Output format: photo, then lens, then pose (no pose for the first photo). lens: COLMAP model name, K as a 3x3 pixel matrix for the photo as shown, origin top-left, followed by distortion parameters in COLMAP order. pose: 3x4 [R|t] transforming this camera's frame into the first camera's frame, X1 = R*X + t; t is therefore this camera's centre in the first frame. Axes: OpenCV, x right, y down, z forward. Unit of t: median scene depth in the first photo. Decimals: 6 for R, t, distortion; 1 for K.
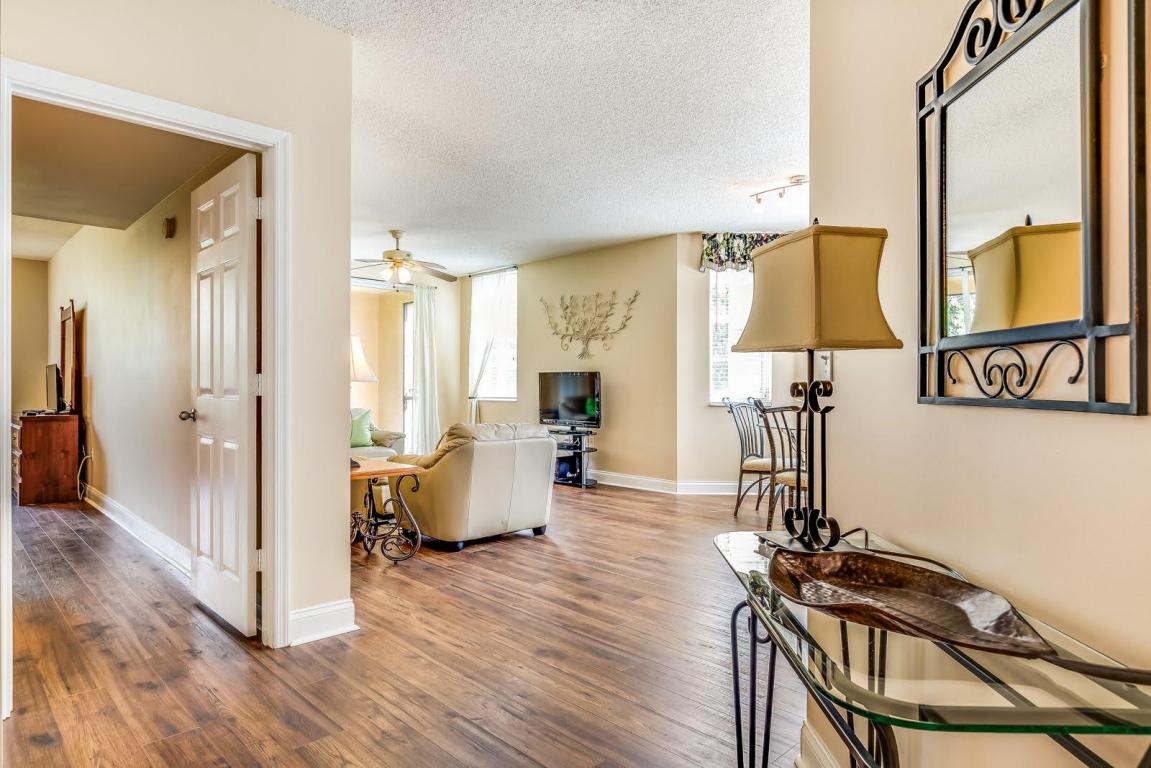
lens RADIAL K [[666.8, 0, 575.5], [0, 666.8, 384.0], [0, 0, 1]] dist [-0.000472, -0.000689]
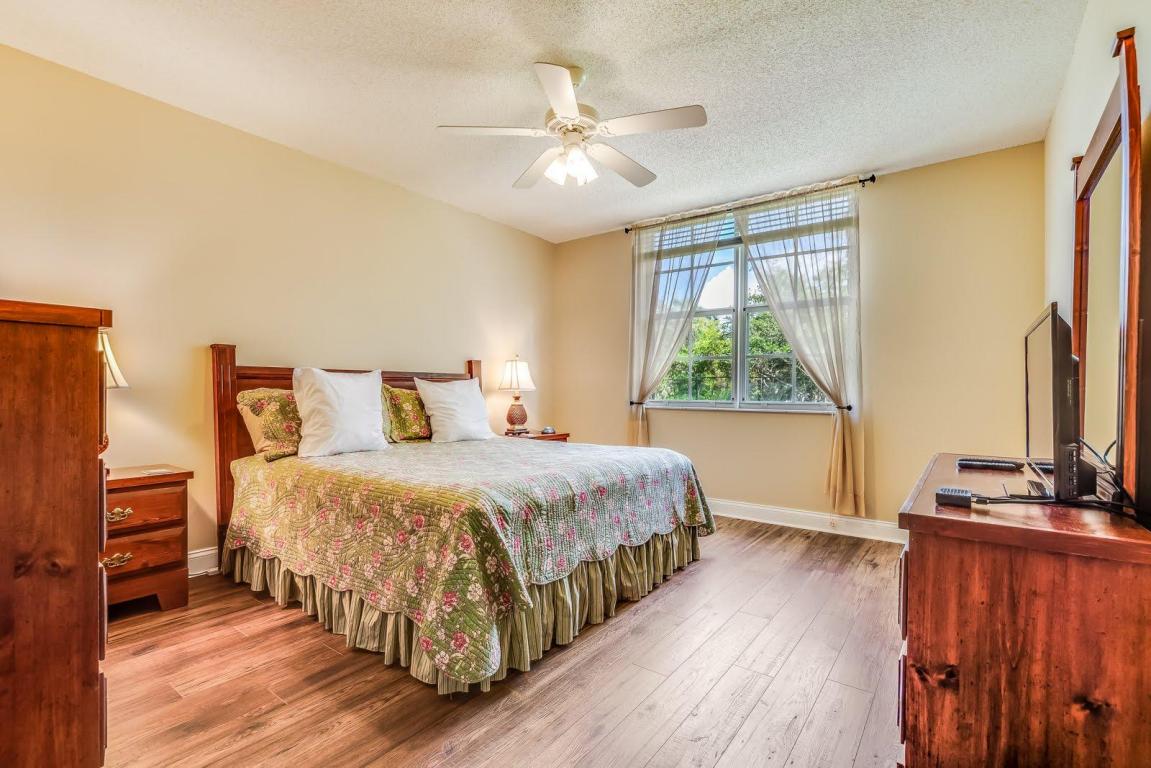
lens RADIAL K [[521.4, 0, 573.3], [0, 521.4, 388.4], [0, 0, 1]] dist [0.003442, -0.000045]
pose [[0.147447, 0.001488, -0.989069, -0.630585], [-0.002508, 0.999996, 0.001131, -0.002074], [0.989067, 0.002314, 0.147450, 0.818126]]
